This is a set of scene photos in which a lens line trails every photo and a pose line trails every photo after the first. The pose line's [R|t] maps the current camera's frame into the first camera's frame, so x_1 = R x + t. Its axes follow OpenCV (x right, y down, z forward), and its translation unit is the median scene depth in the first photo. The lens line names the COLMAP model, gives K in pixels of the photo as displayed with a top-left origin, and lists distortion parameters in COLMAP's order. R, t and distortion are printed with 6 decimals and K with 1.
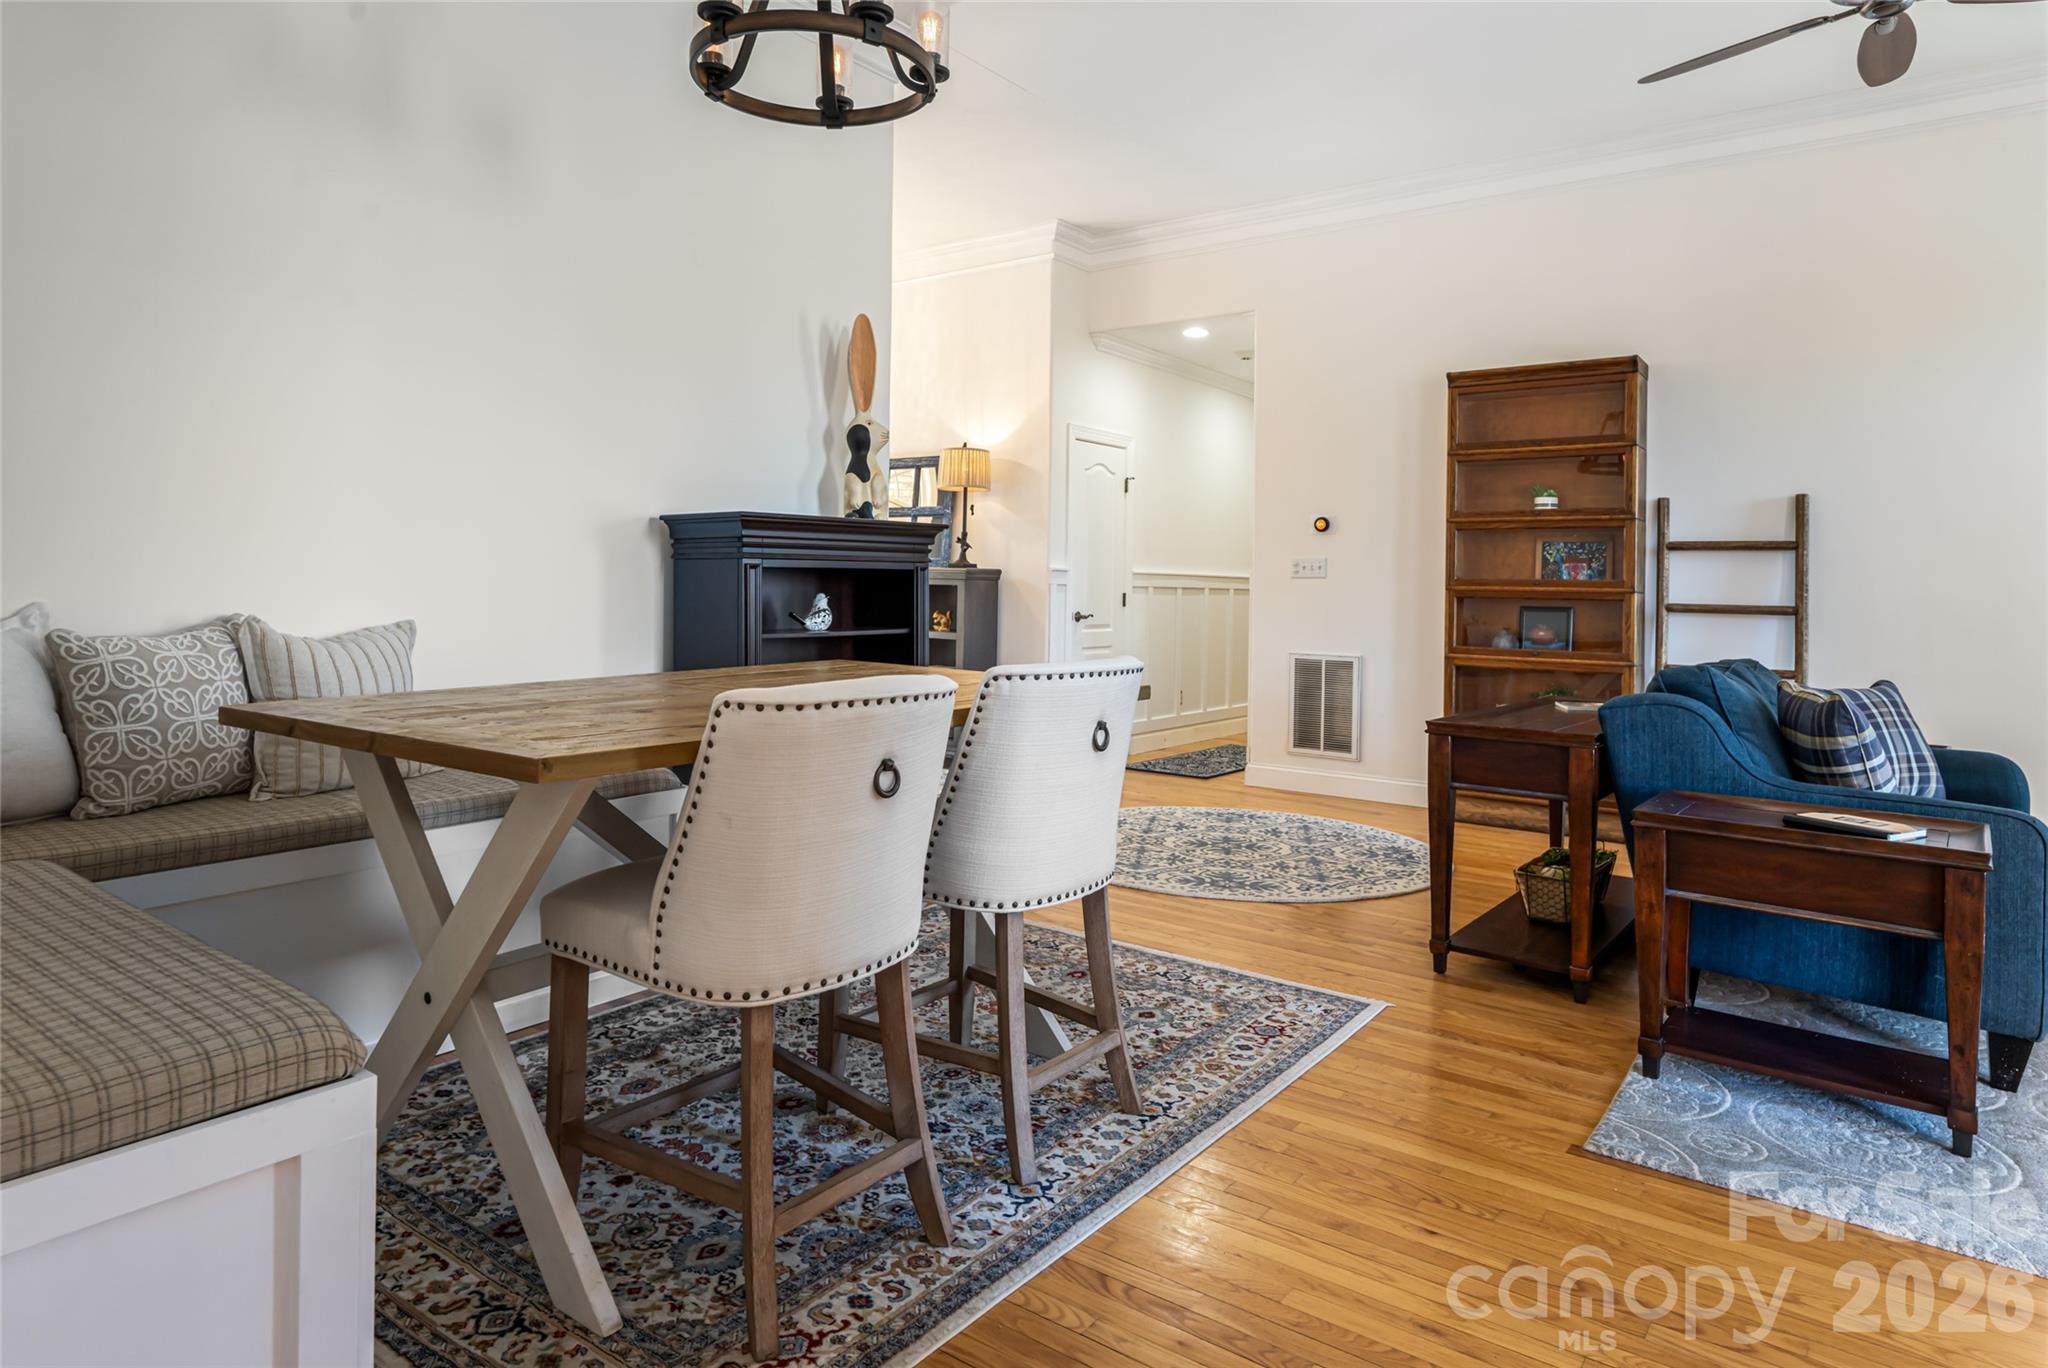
lens RADIAL K [[1172.6, 0, 1023.6], [0, 1172.6, 599.6], [0, 0, 1]] dist [-0.001329, -0.000177]
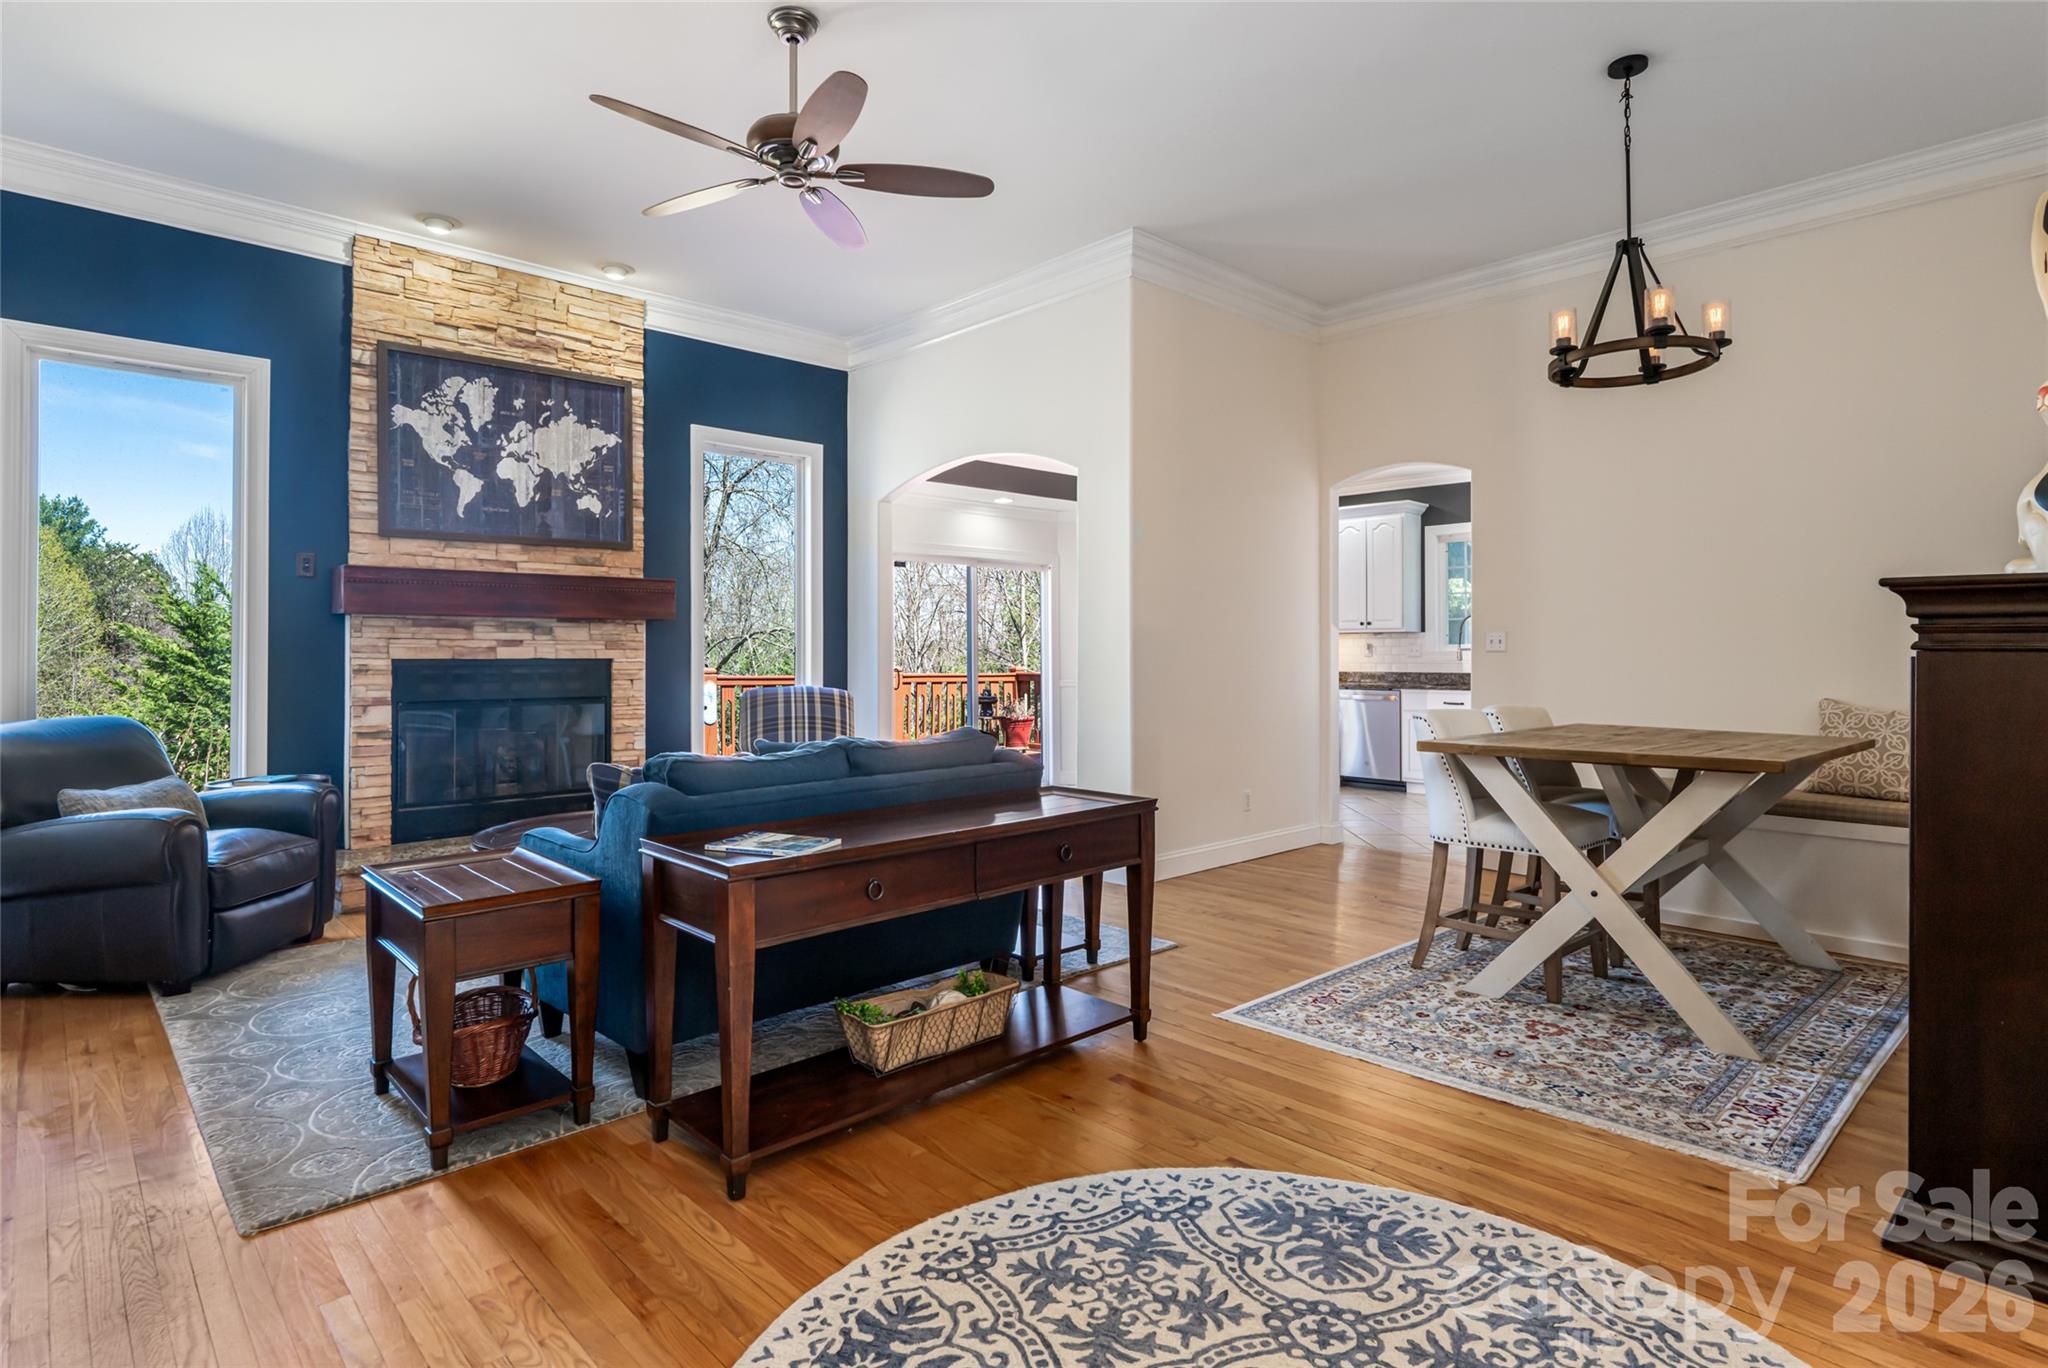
lens RADIAL K [[1058.2, 0, 1018.2], [0, 1058.2, 643.5], [0, 0, 1]] dist [-0.001063, -0.000306]
pose [[-0.985502, -0.014301, 0.169061, 0.346562], [-0.014648, 0.999892, -0.000803, -0.037818], [-0.169031, -0.003268, -0.985605, 2.192156]]
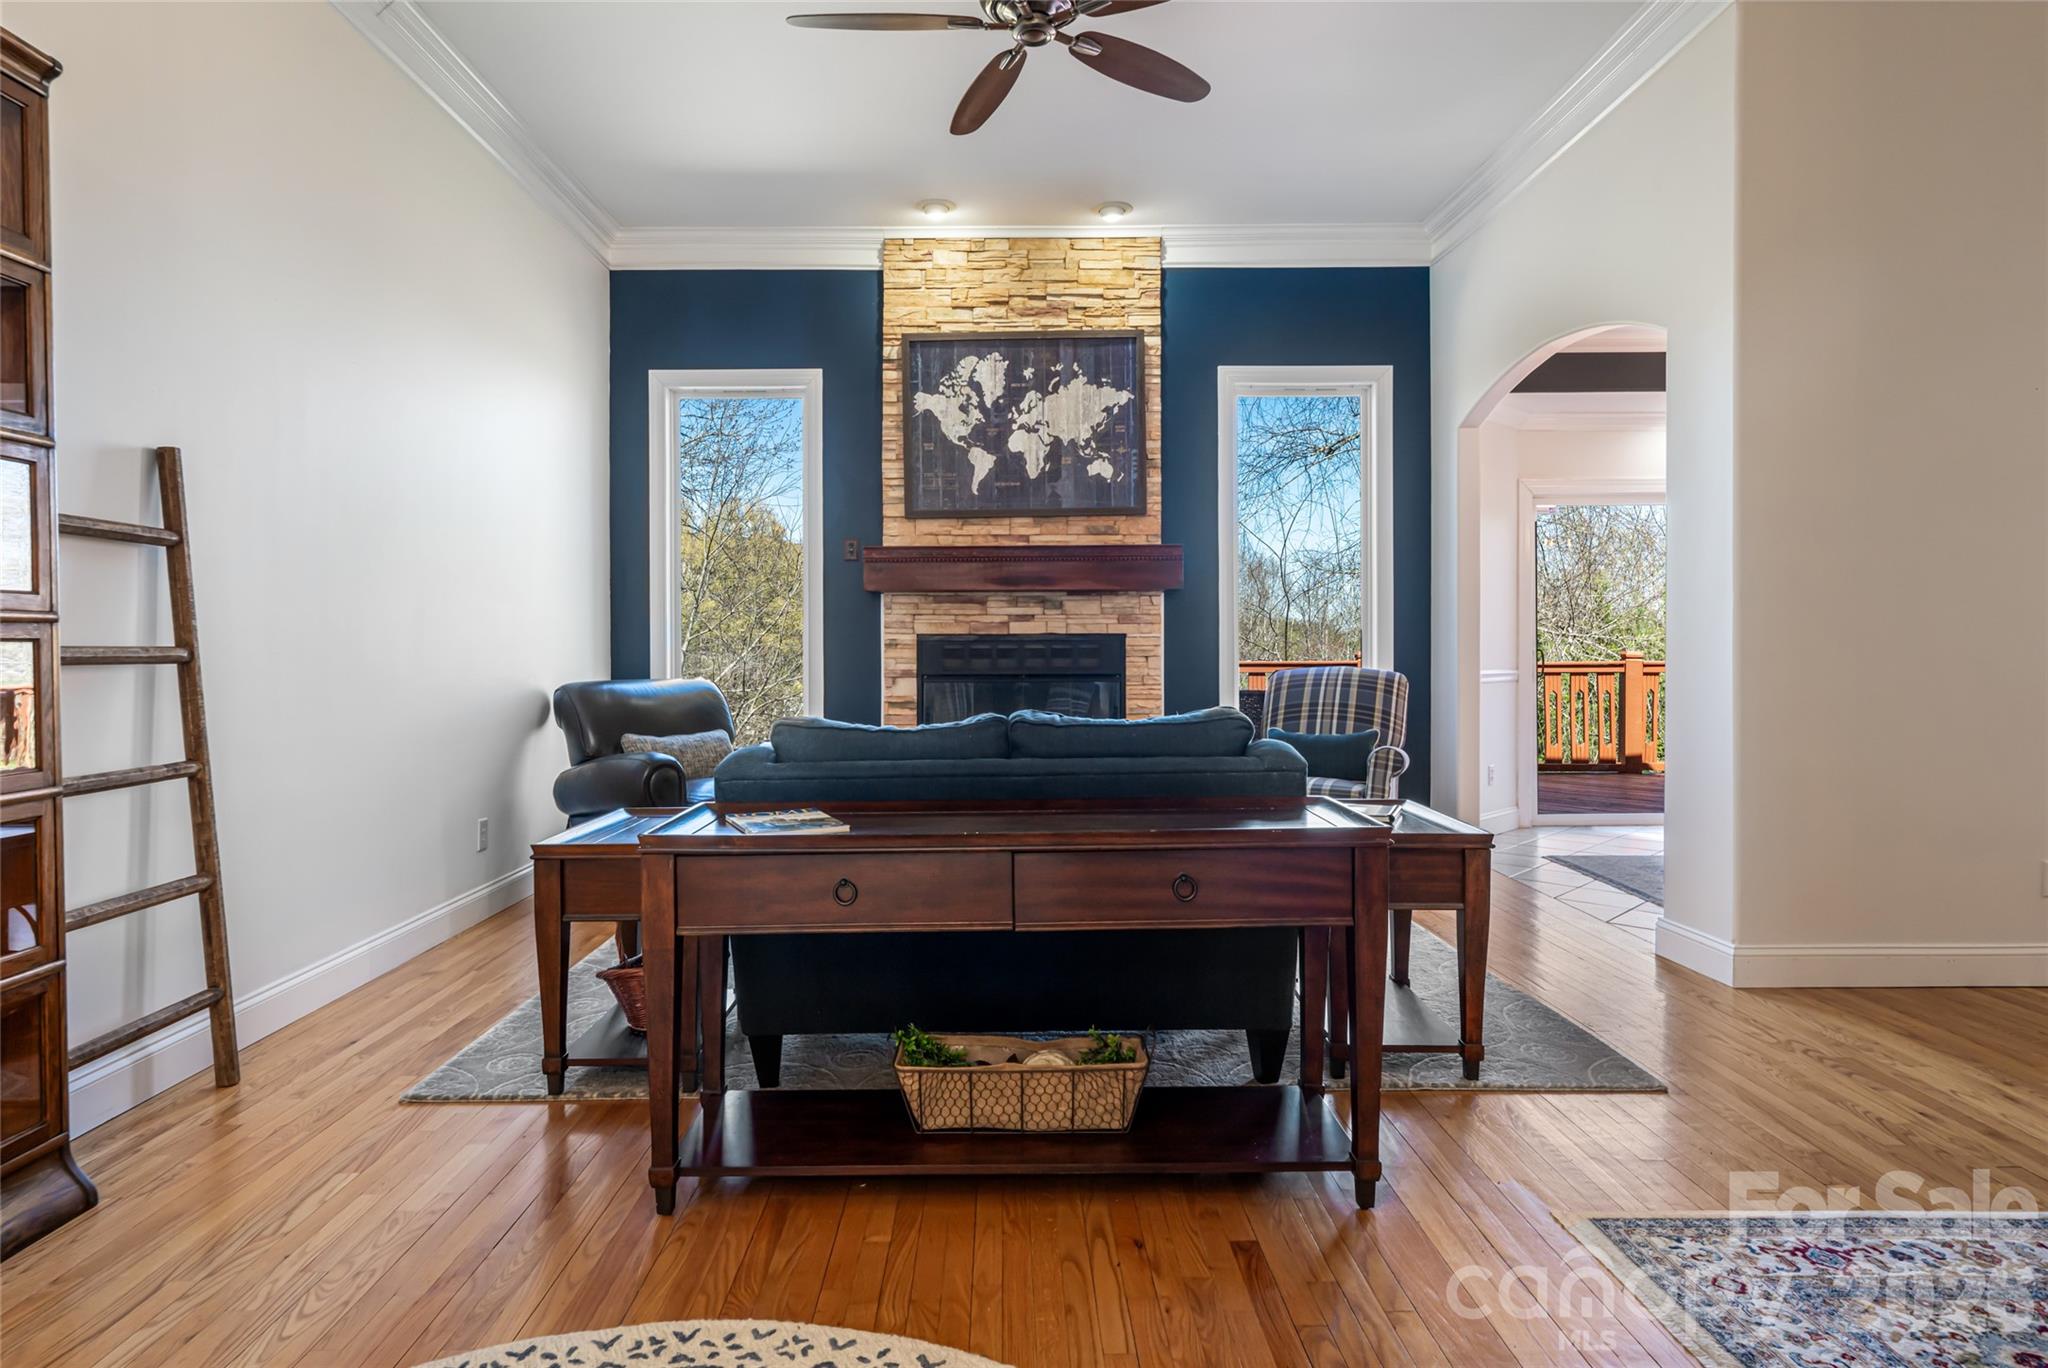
lens RADIAL K [[1149.1, 0, 999.6], [0, 1149.1, 658.0], [0, 0, 1]] dist [-0.000279, -0.000897]
pose [[-0.603815, -0.020854, 0.796852, -0.031905], [-0.001651, 0.999688, 0.024911, -0.006588], [-0.797123, 0.013726, -0.603661, 1.741419]]
